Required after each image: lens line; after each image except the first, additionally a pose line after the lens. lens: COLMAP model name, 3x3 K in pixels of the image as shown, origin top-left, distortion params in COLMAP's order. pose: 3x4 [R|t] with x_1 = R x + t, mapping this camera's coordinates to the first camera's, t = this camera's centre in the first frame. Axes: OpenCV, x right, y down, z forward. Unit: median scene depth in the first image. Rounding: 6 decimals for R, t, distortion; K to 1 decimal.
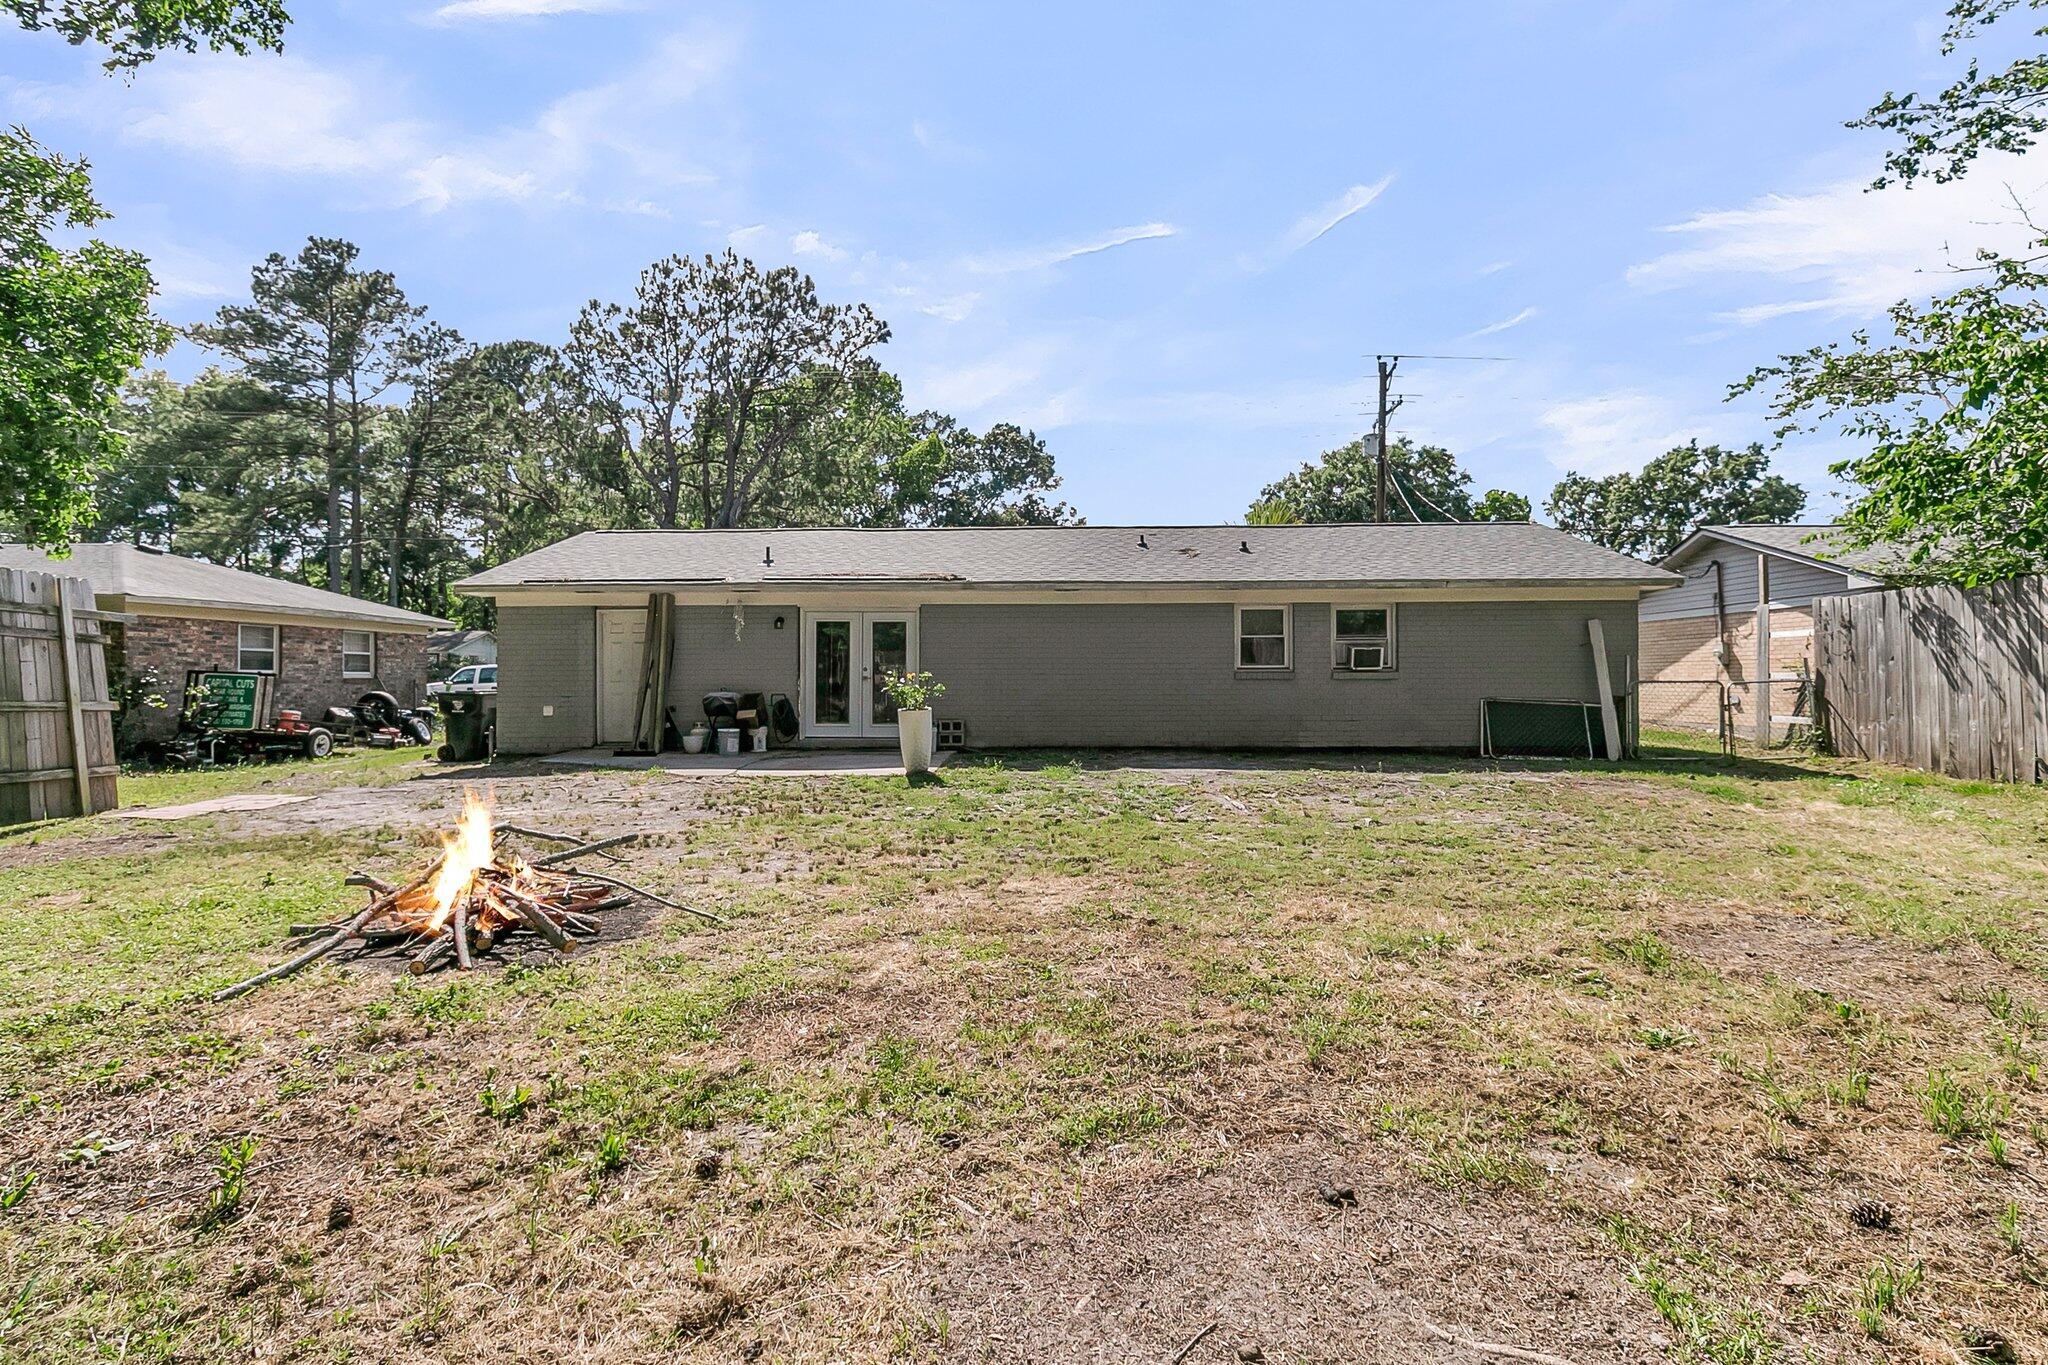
lens RADIAL K [[958.5, 0, 1031.8], [0, 958.5, 665.1], [0, 0, 1]] dist [0.002048, 0.000205]
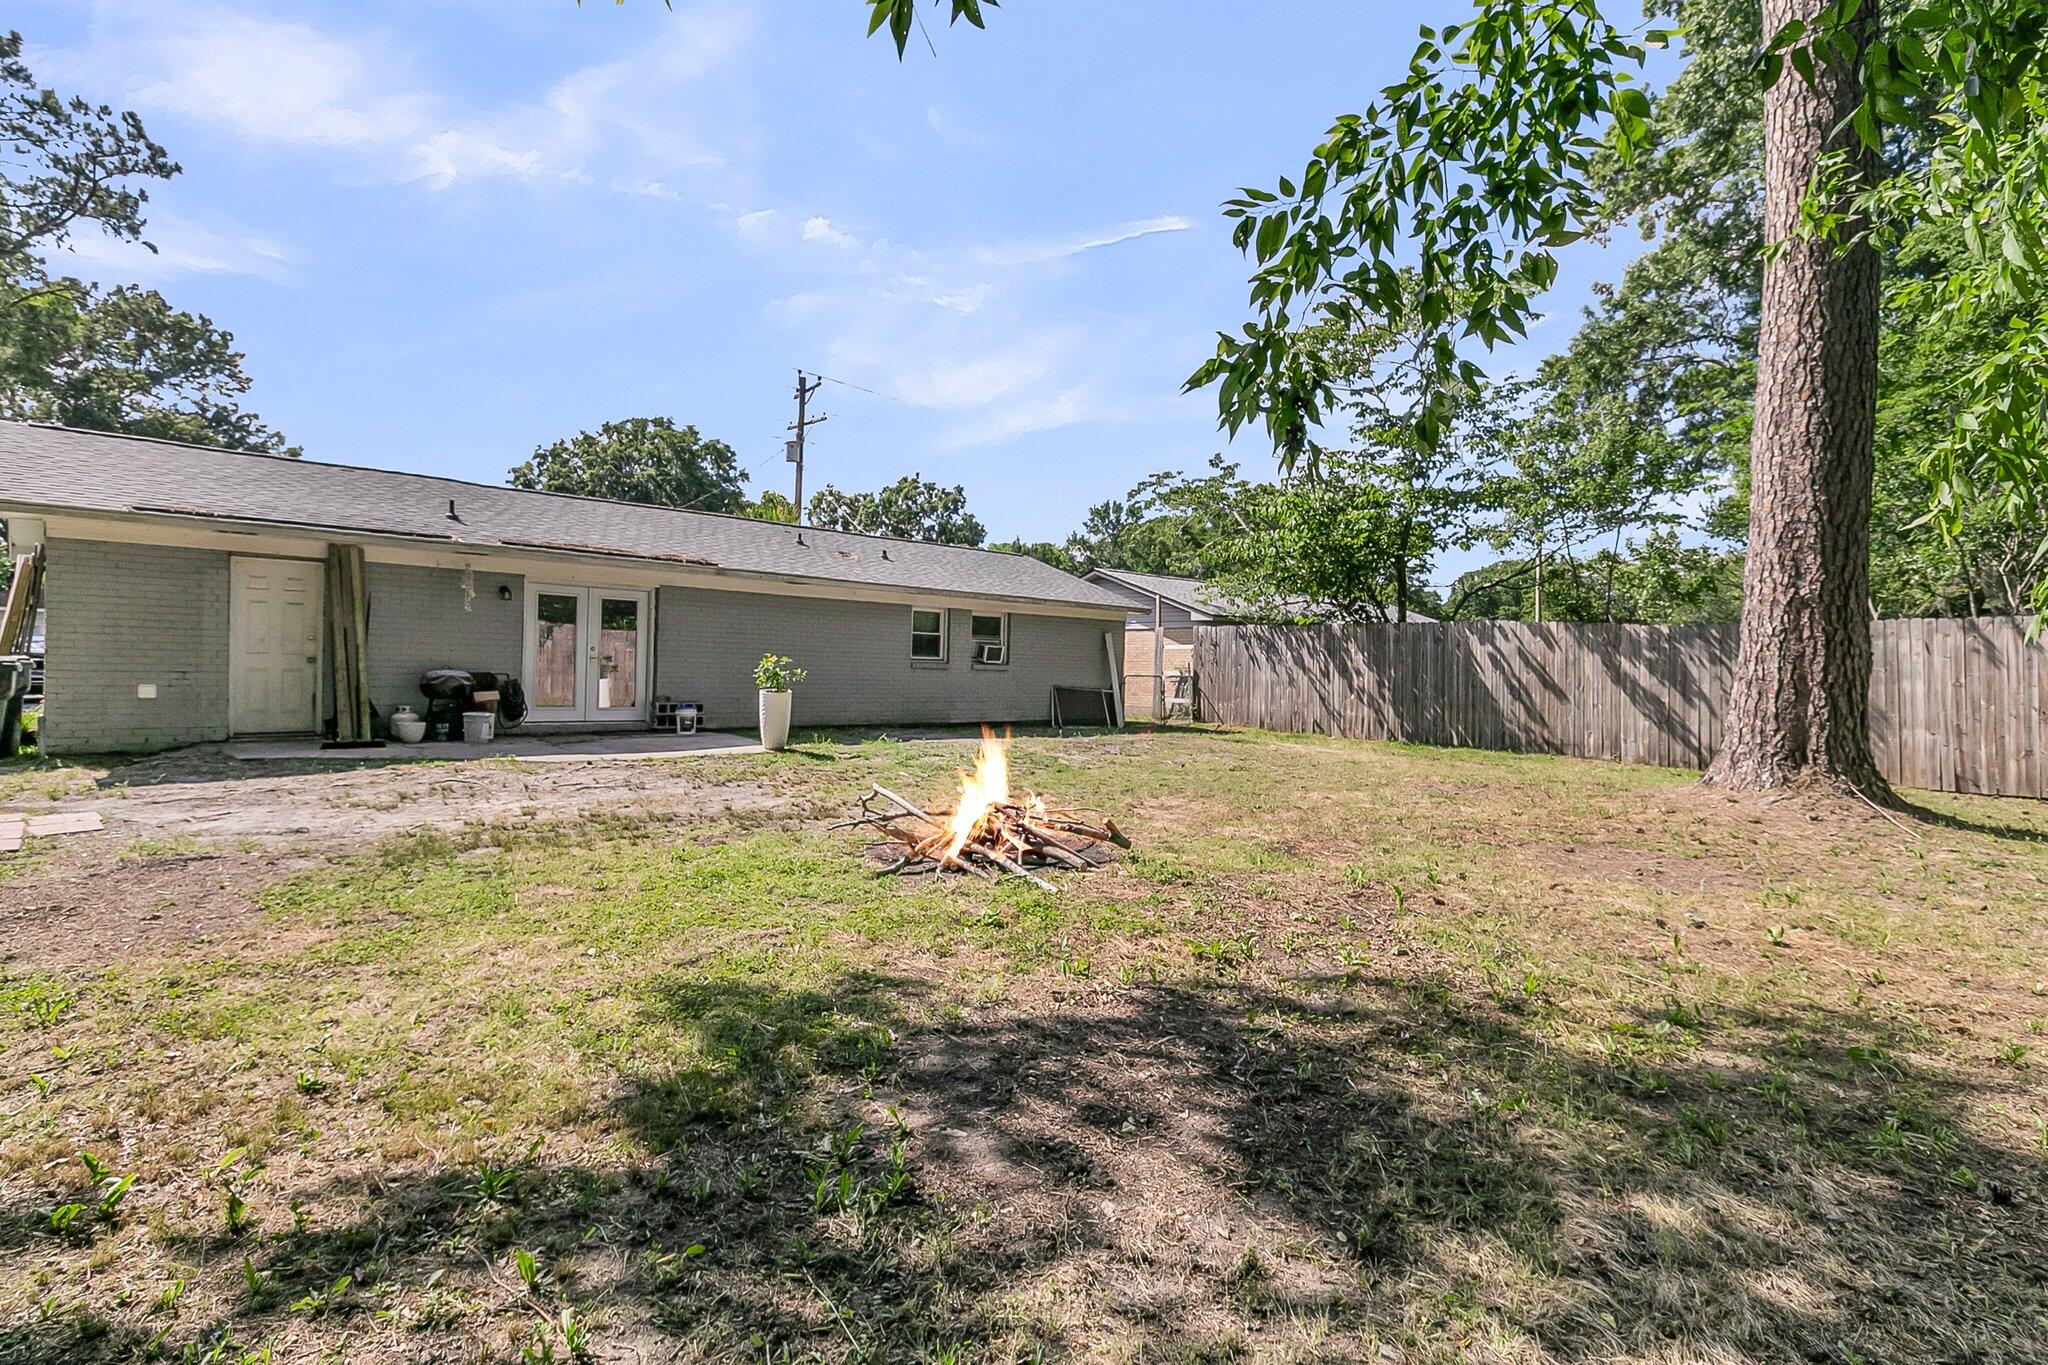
lens RADIAL K [[1017.8, 0, 1024.0], [0, 1017.8, 682.5], [0, 0, 1]] dist [0.000557, 0.001010]
pose [[0.693364, 0.011137, 0.720502, -0.600330], [-0.034480, 0.999248, 0.017735, 0.005289], [-0.719762, -0.037139, 0.693226, 0.006026]]
